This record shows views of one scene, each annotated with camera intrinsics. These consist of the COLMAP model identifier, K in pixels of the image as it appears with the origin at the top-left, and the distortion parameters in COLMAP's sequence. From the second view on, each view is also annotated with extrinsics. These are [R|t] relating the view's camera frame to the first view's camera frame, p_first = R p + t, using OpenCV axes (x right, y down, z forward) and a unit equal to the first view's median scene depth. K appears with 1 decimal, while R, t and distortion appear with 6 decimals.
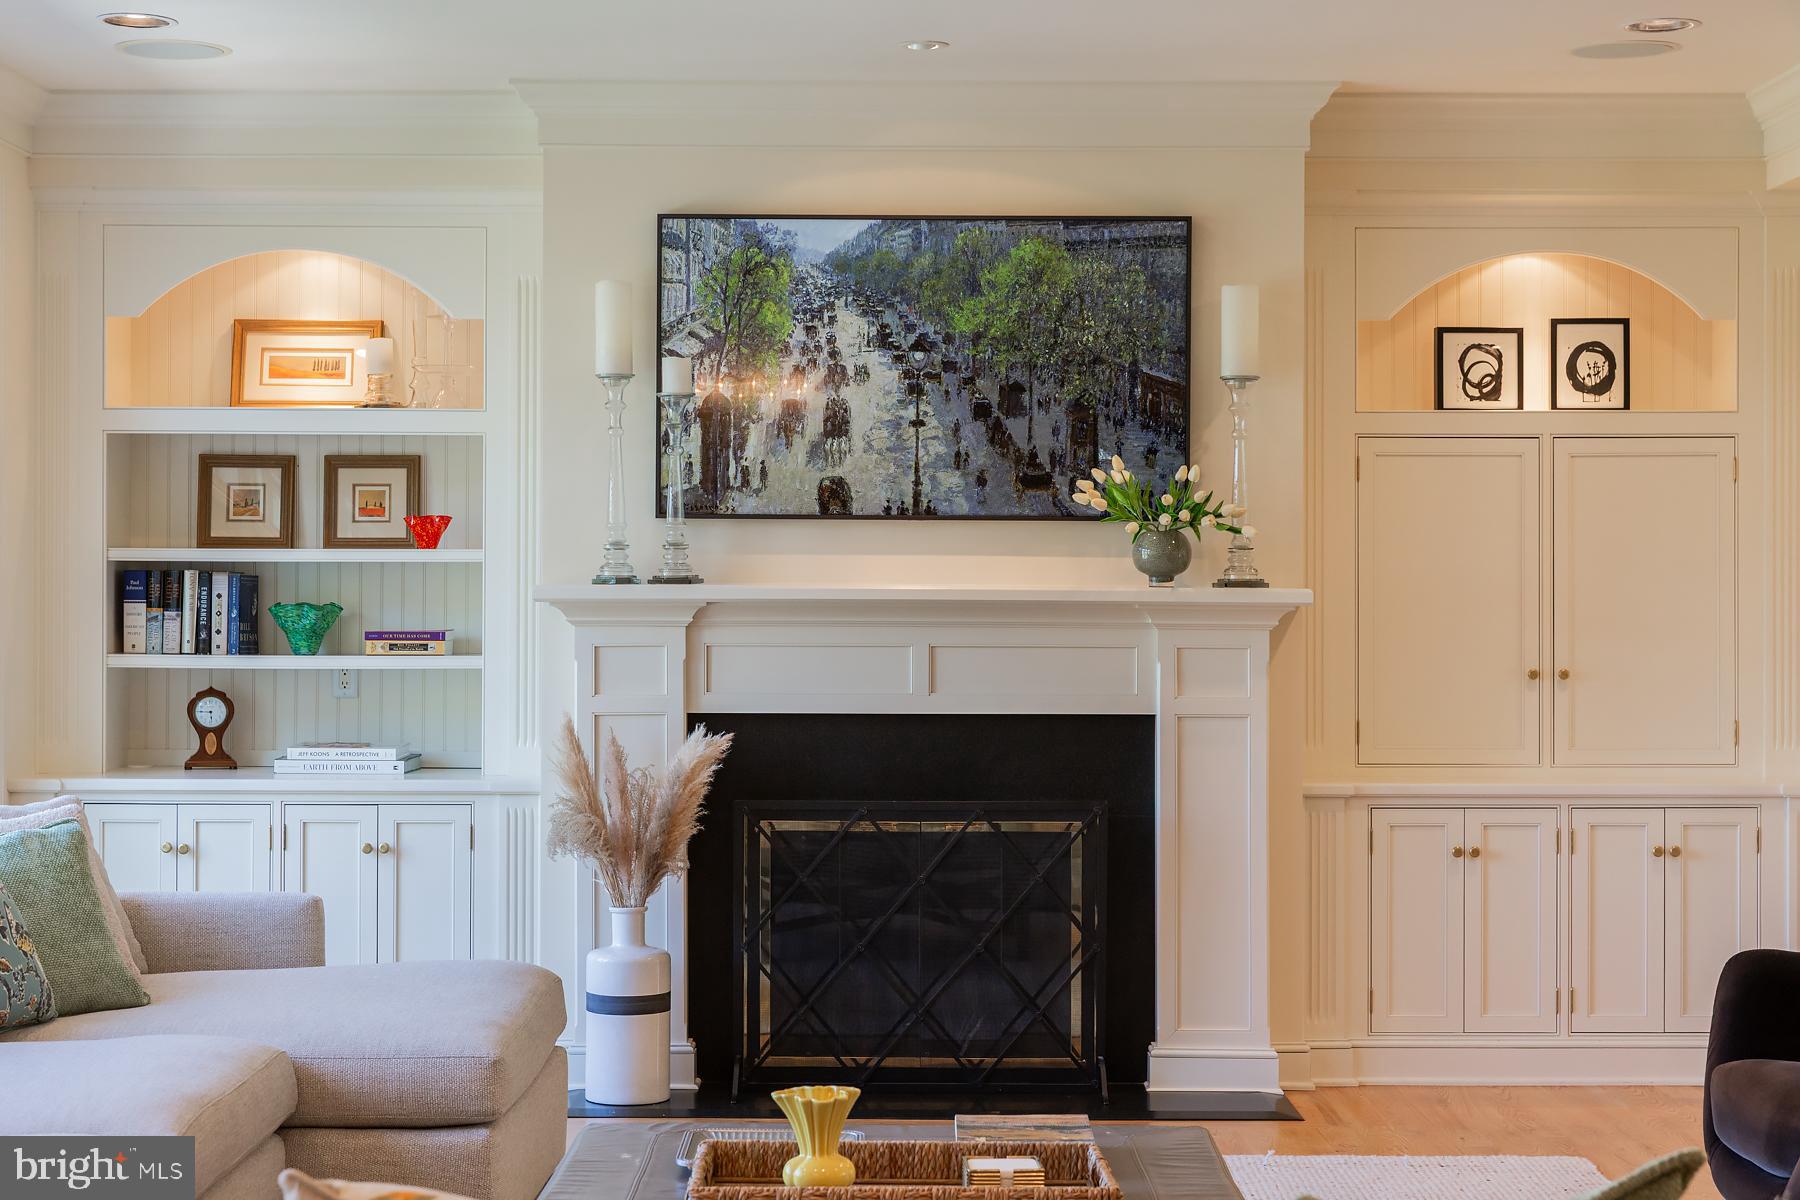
lens RADIAL K [[2973.7, 0, 862.1], [0, 2973.7, 574.0], [0, 0, 1]] dist [0.027922, 0.000000]
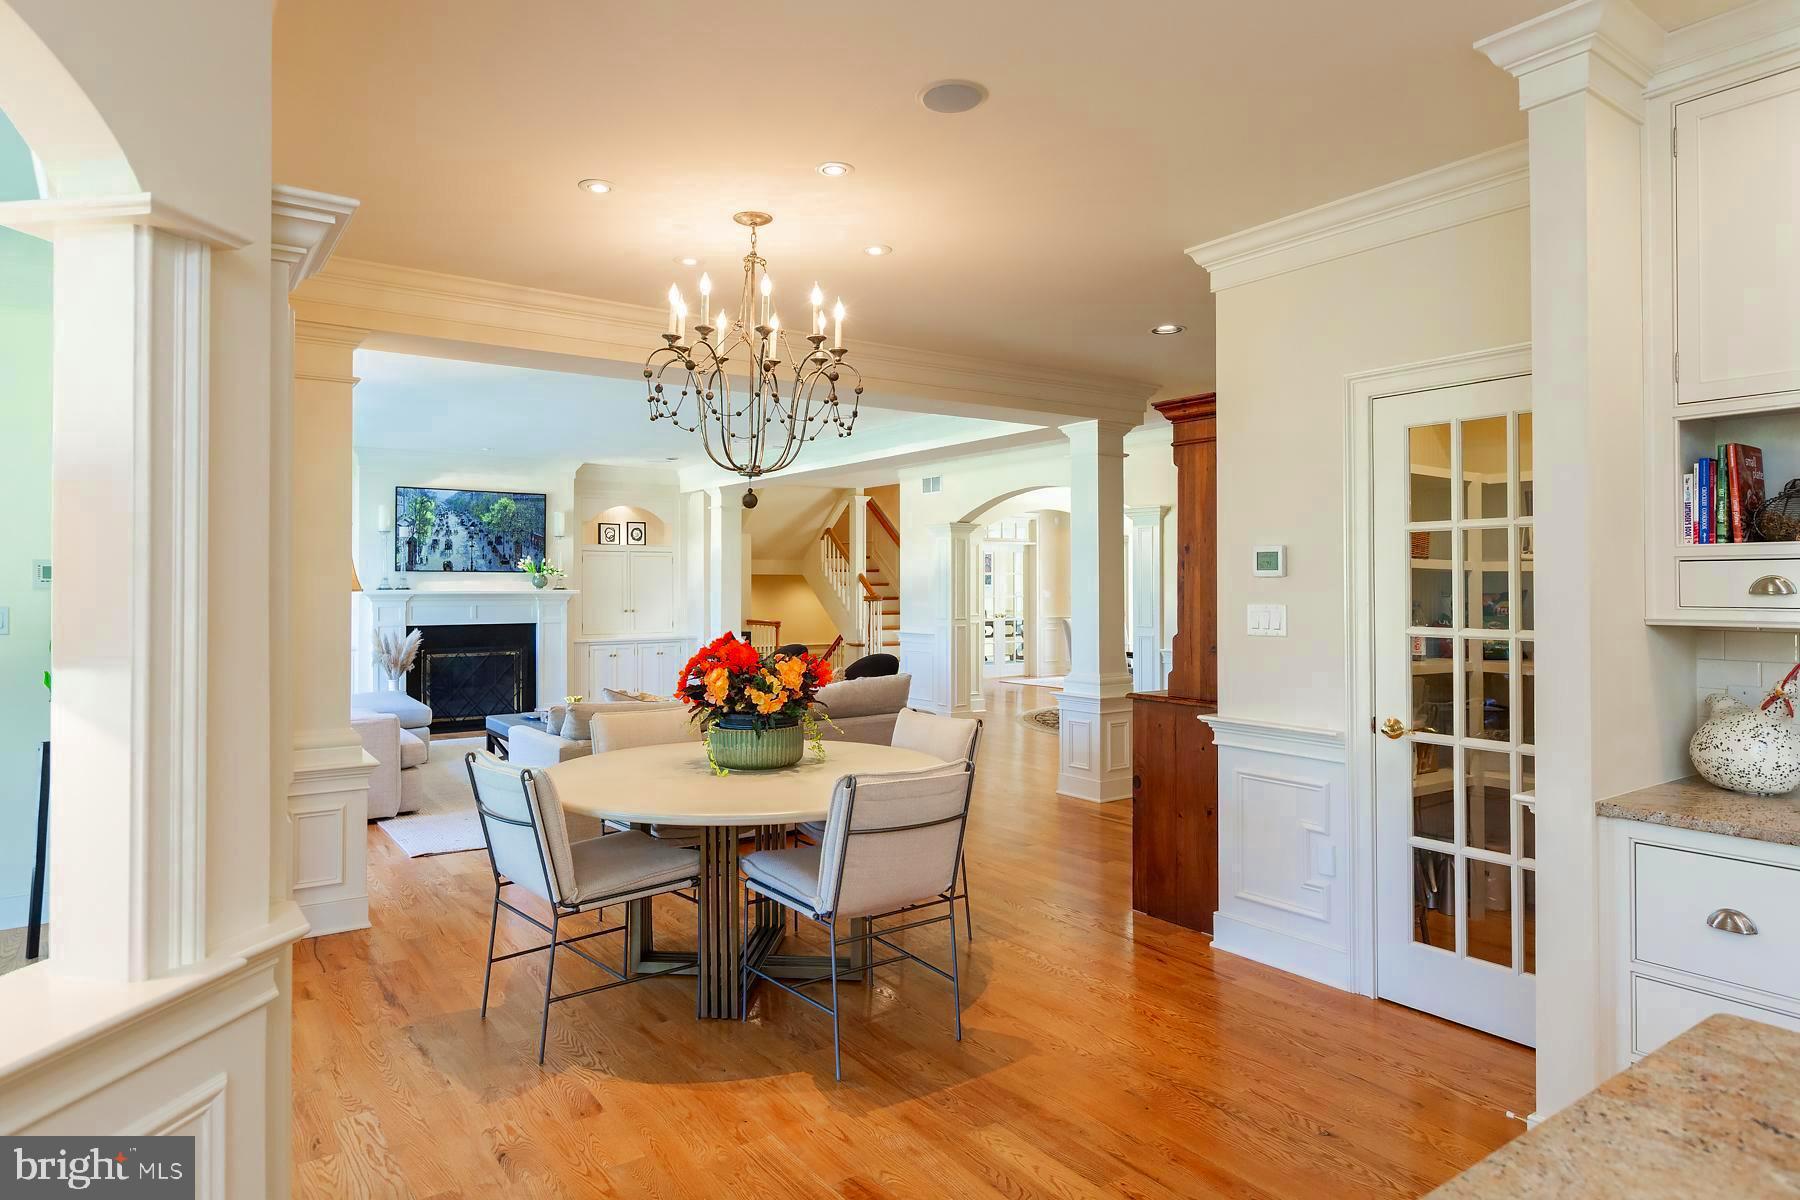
lens RADIAL K [[1036.3, 0, 885.8], [0, 1036.3, 584.3], [0, 0, 1]] dist [-0.001282, -0.000806]
pose [[0.813350, -0.003833, 0.581762, -0.313796], [0.001663, 0.999990, 0.004265, -0.007778], [-0.581773, -0.002501, 0.813348, -0.352476]]
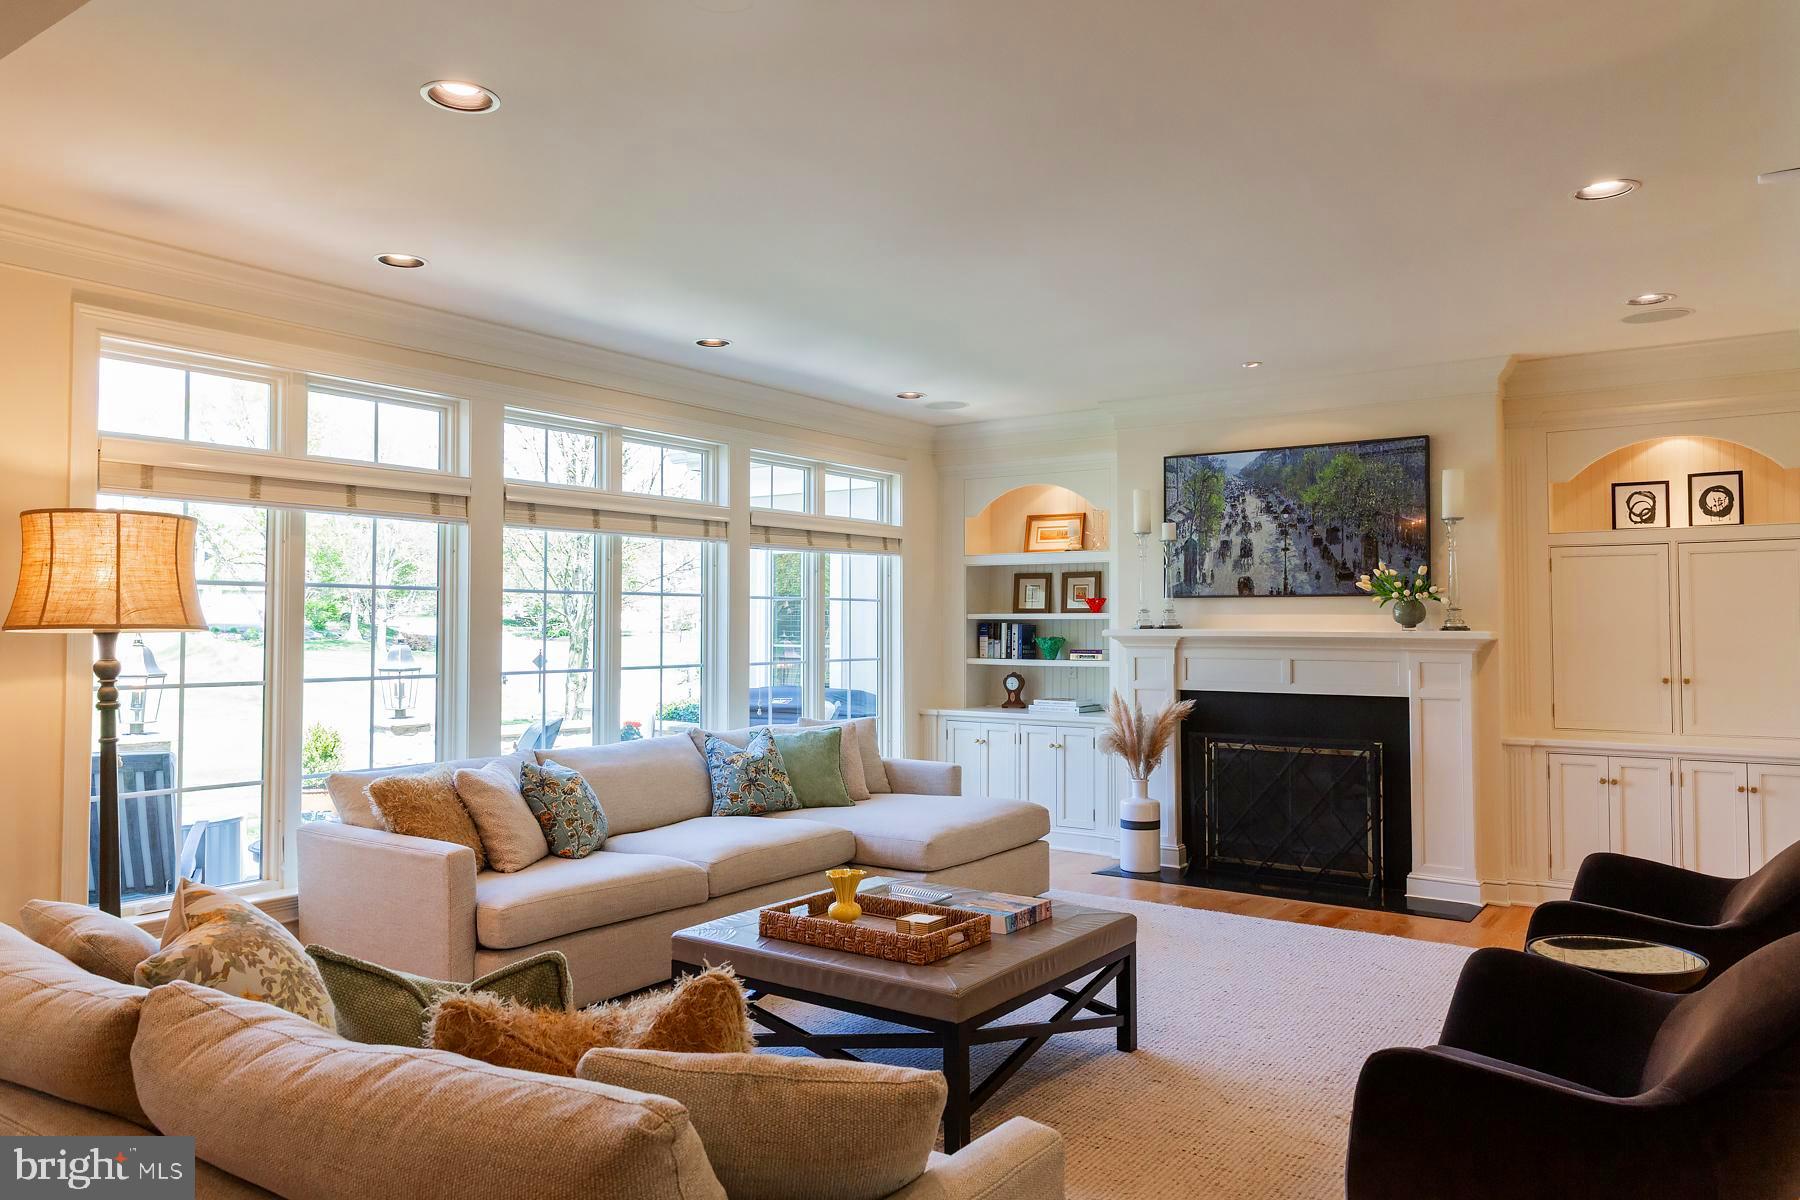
lens RADIAL K [[1232.7, 0, 905.7], [0, 1232.7, 588.9], [0, 0, 1]] dist [0.008631, 0.001665]
pose [[0.819039, -0.019754, -0.573397, 0.287617], [0.004603, 0.999601, -0.027862, -0.001538], [0.573719, 0.020181, 0.818803, 0.165375]]
